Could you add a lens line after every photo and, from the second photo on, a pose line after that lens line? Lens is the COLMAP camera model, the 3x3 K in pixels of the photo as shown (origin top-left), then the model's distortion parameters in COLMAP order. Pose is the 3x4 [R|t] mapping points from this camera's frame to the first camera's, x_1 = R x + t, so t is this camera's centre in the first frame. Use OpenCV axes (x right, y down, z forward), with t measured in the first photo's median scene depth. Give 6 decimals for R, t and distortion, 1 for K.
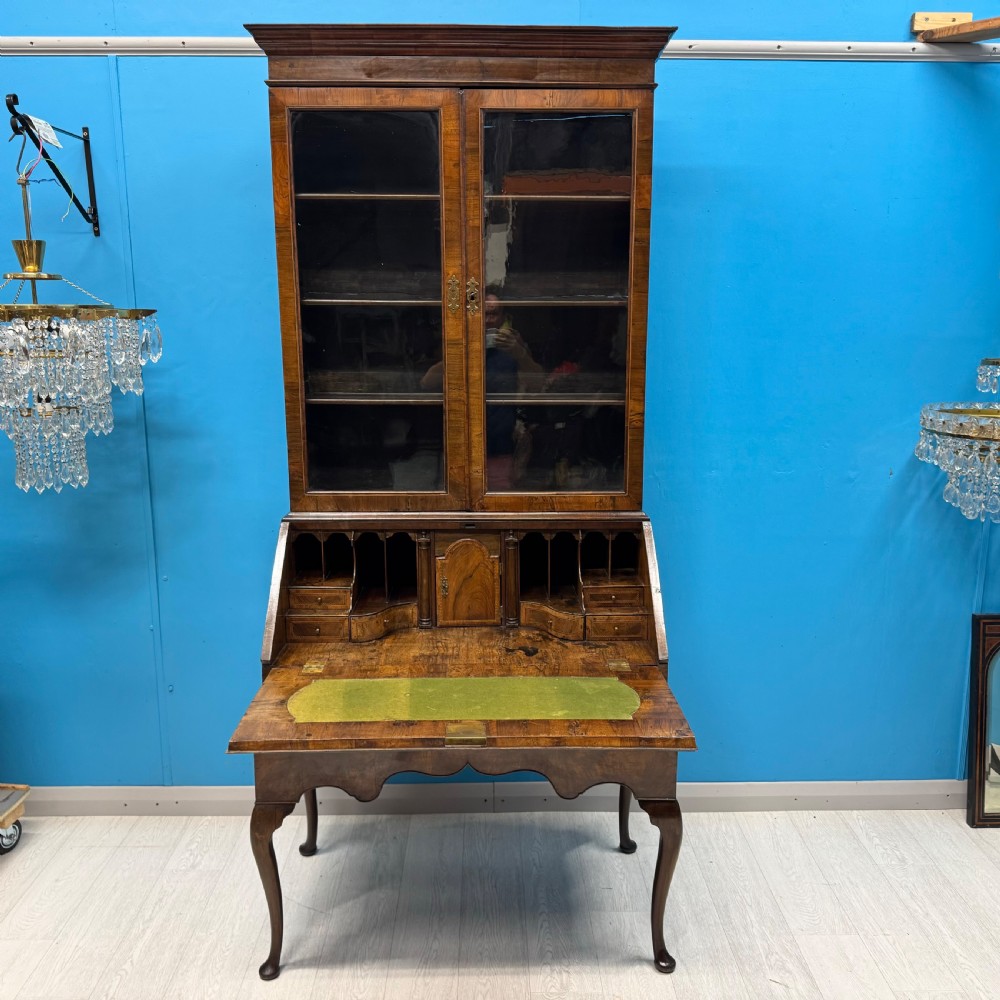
lens RADIAL K [[934.5, 0, 502.8], [0, 934.5, 488.4], [0, 0, 1]] dist [0.021468, 0.000000]
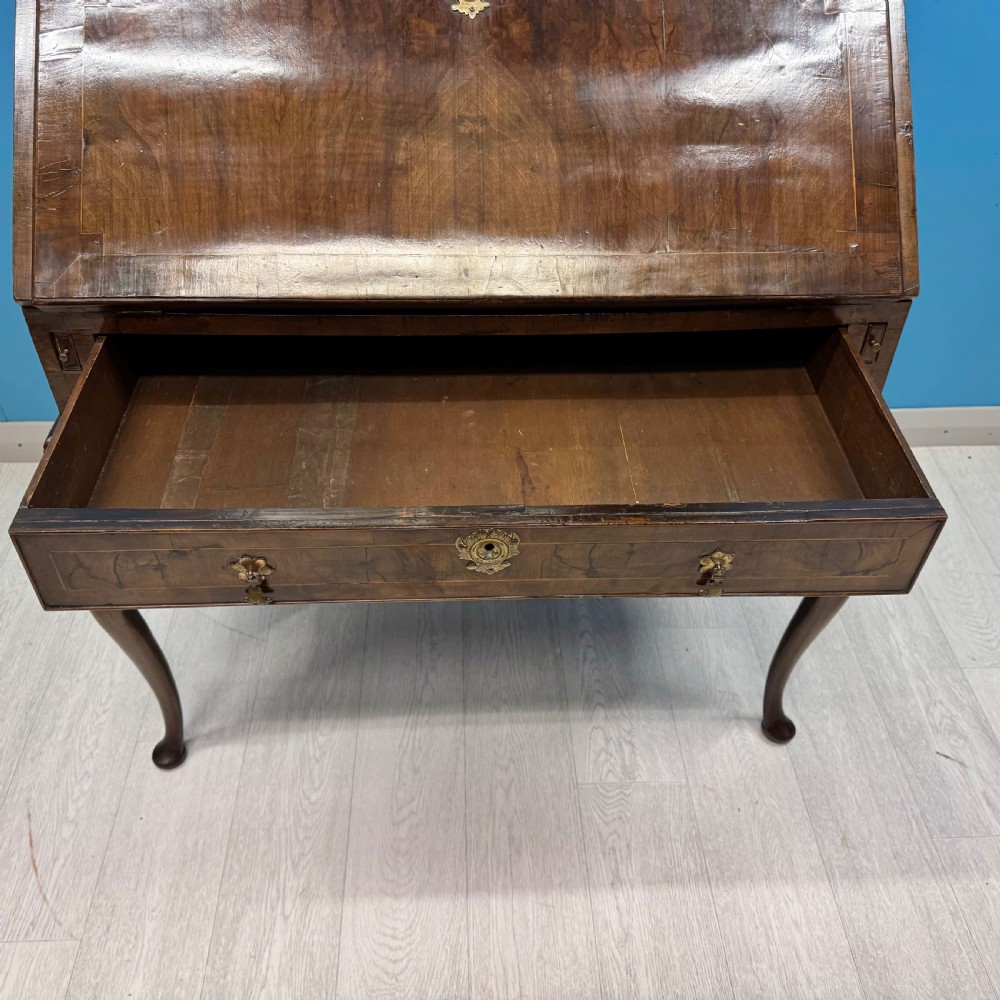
lens RADIAL K [[934.5, 0, 502.1], [0, 934.5, 497.8], [0, 0, 1]] dist [0.021468, 0.000000]
pose [[0.999502, -0.007053, 0.030773, -0.038341], [-0.009952, 0.854647, 0.519114, 0.027892], [-0.029961, -0.519161, 0.854151, 0.510938]]
